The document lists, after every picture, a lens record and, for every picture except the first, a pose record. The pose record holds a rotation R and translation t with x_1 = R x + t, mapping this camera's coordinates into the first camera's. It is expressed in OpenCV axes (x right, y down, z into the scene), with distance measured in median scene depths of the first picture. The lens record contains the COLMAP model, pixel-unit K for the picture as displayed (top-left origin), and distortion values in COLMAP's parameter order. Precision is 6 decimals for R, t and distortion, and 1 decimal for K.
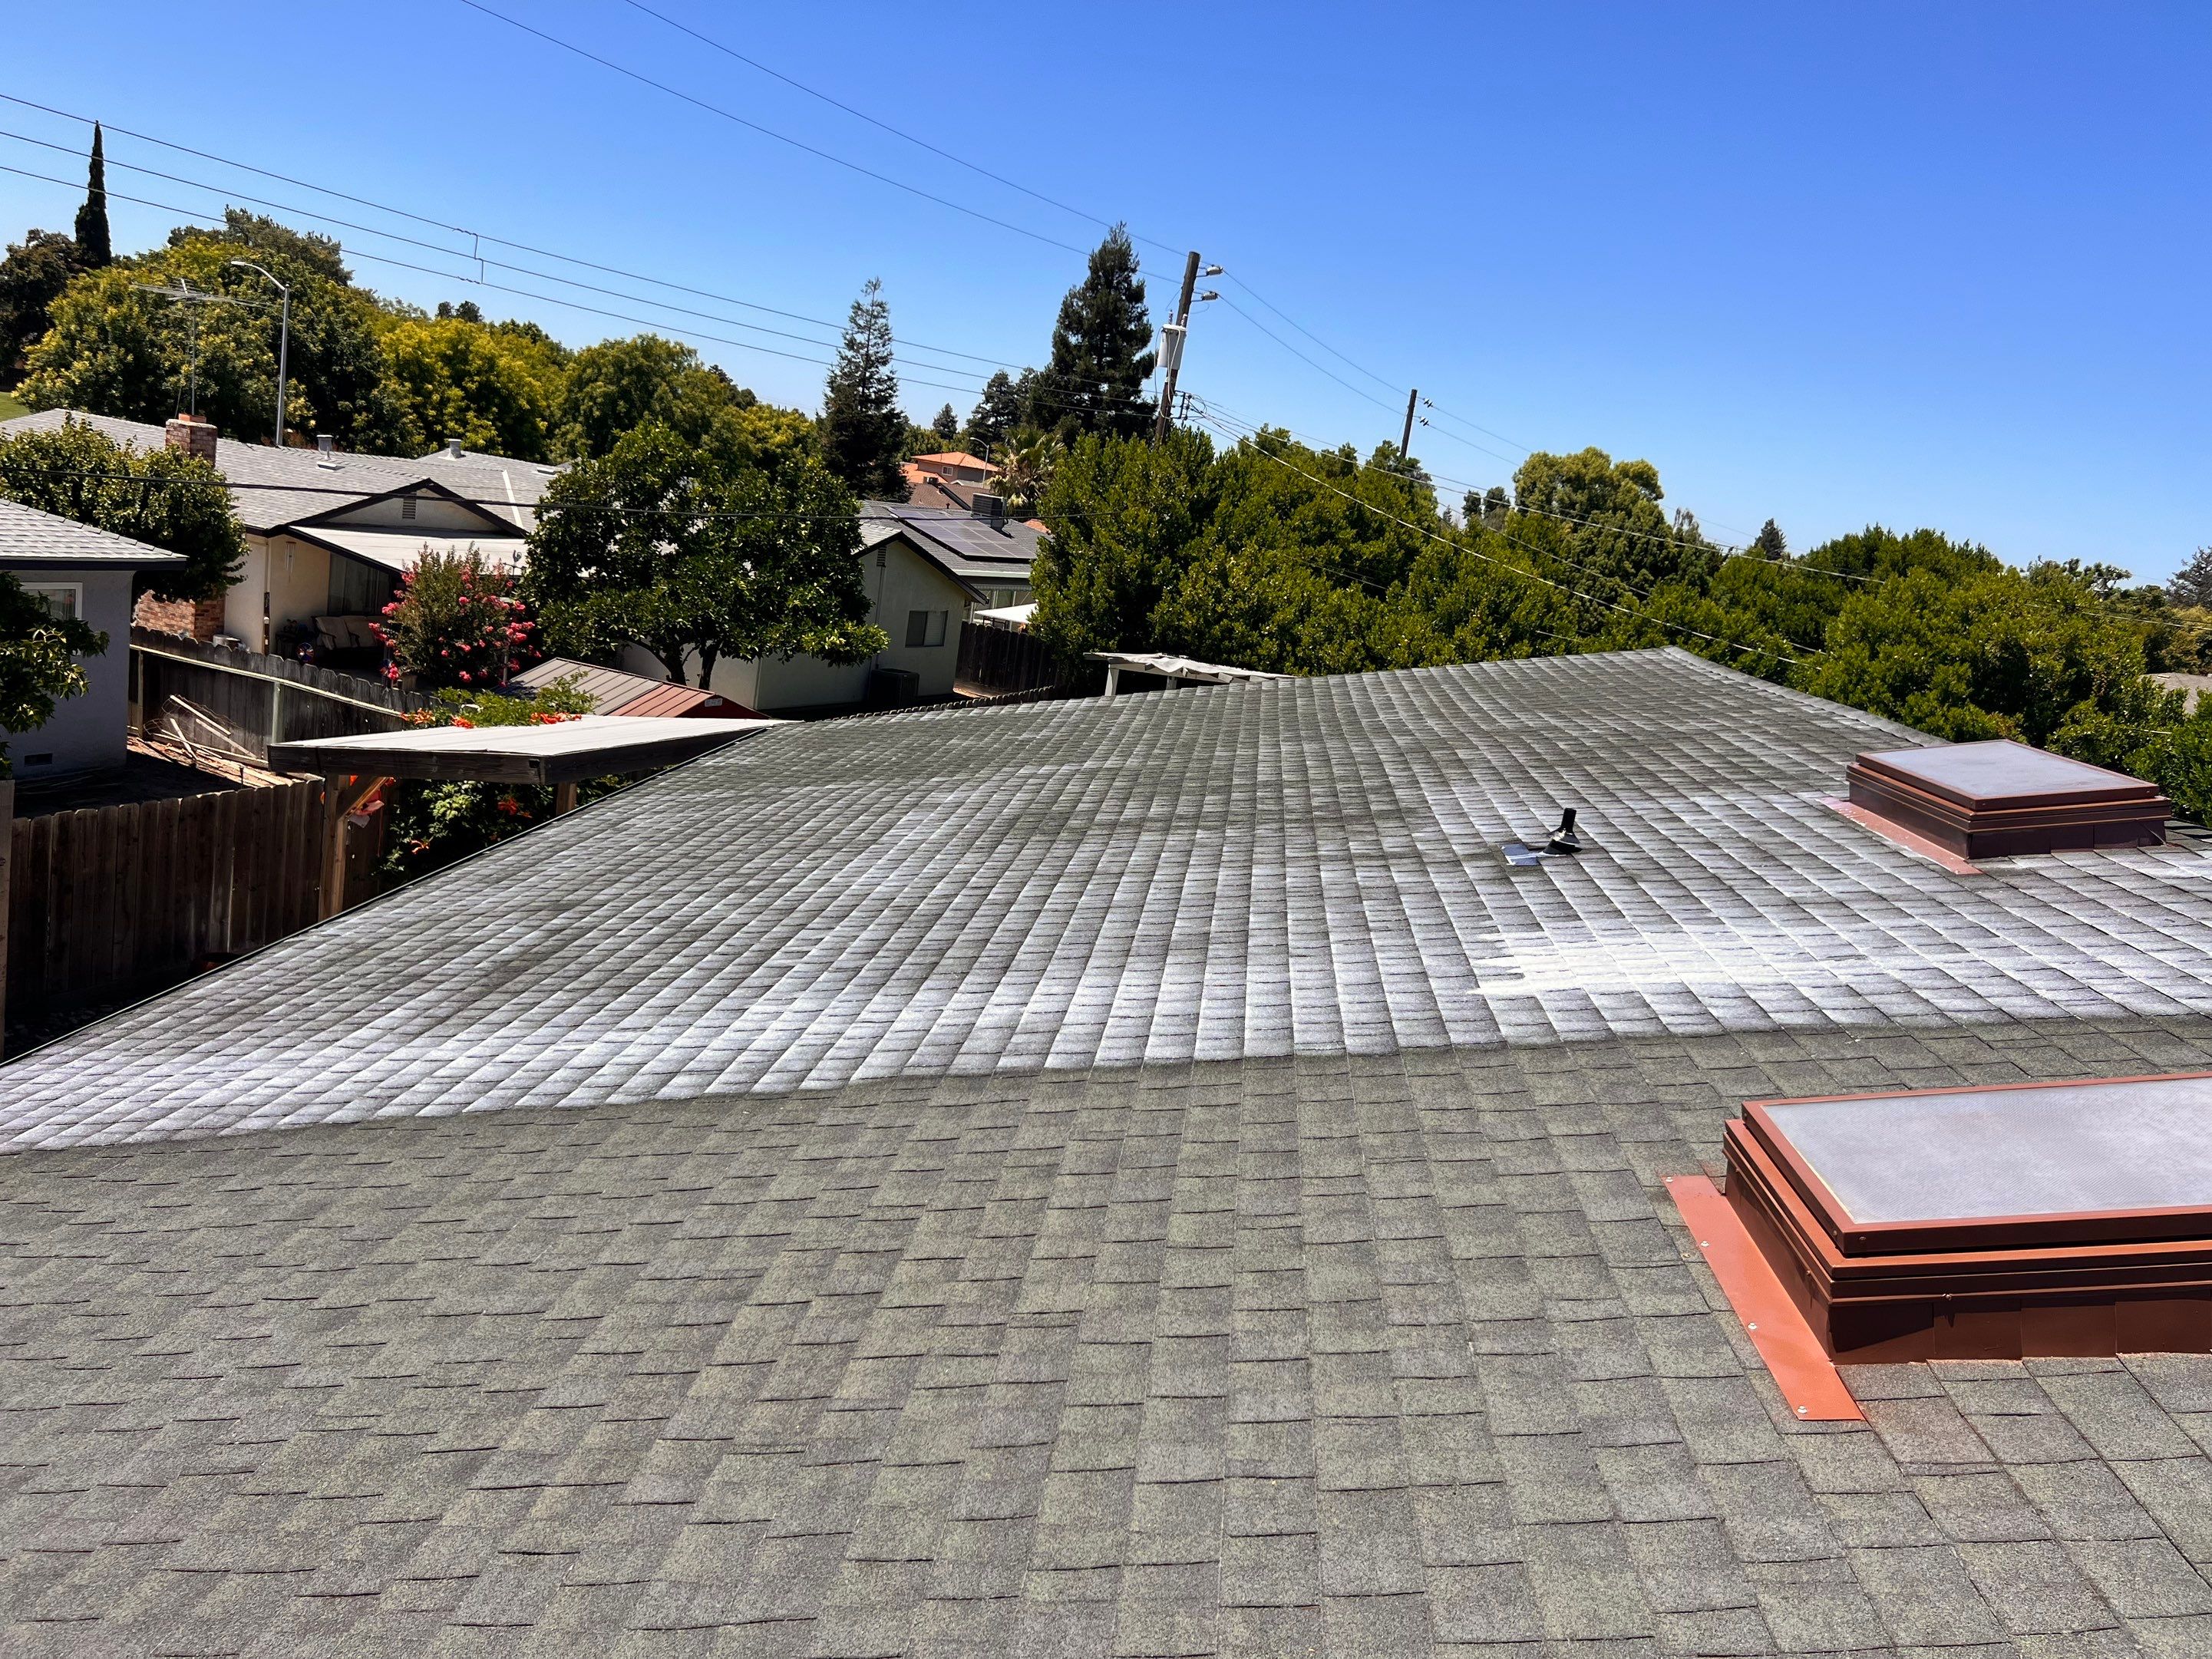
lens RADIAL K [[1676.7, 0, 1114.8], [0, 1676.7, 856.0], [0, 0, 1]] dist [0.076337, -0.092492]
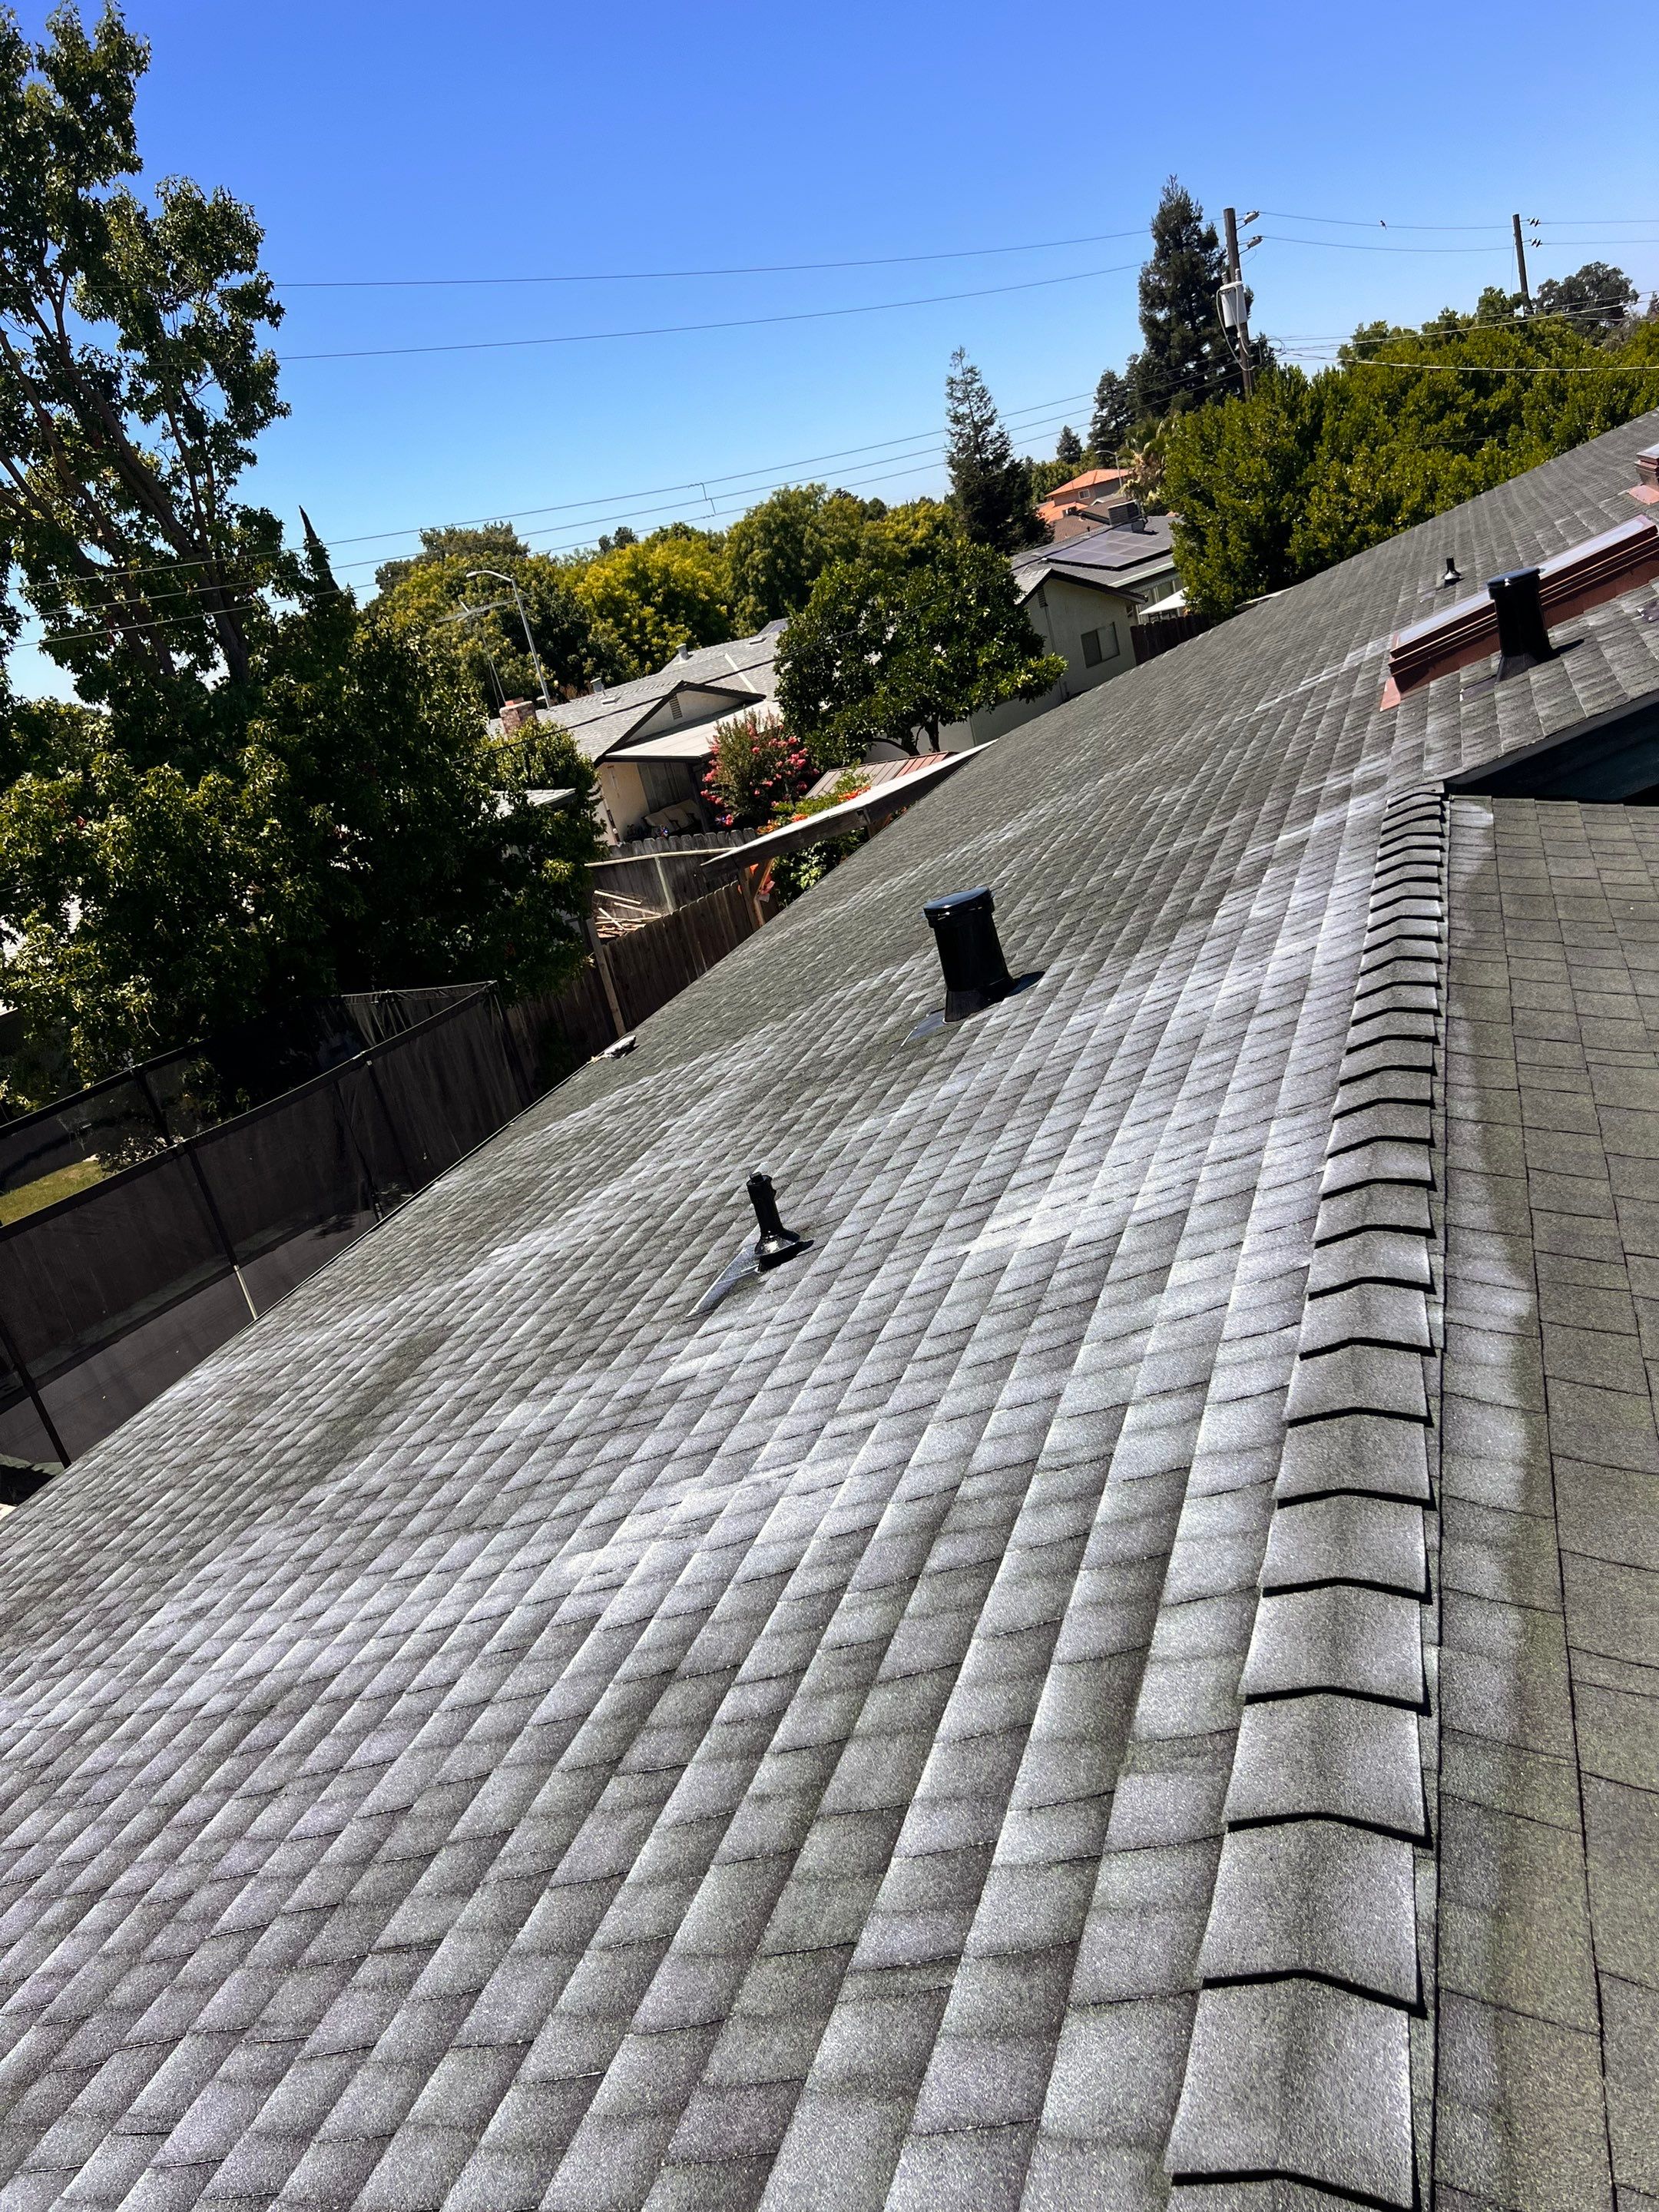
lens RADIAL K [[1741.6, 0, 829.5], [0, 1741.6, 1106.0], [0, 0, 1]] dist [0.090322, -0.143539]
pose [[0.895450, -0.290064, -0.337686, 0.019183], [0.323227, 0.945243, 0.045170, 0.026891], [0.306093, -0.149597, 0.940174, -0.120076]]
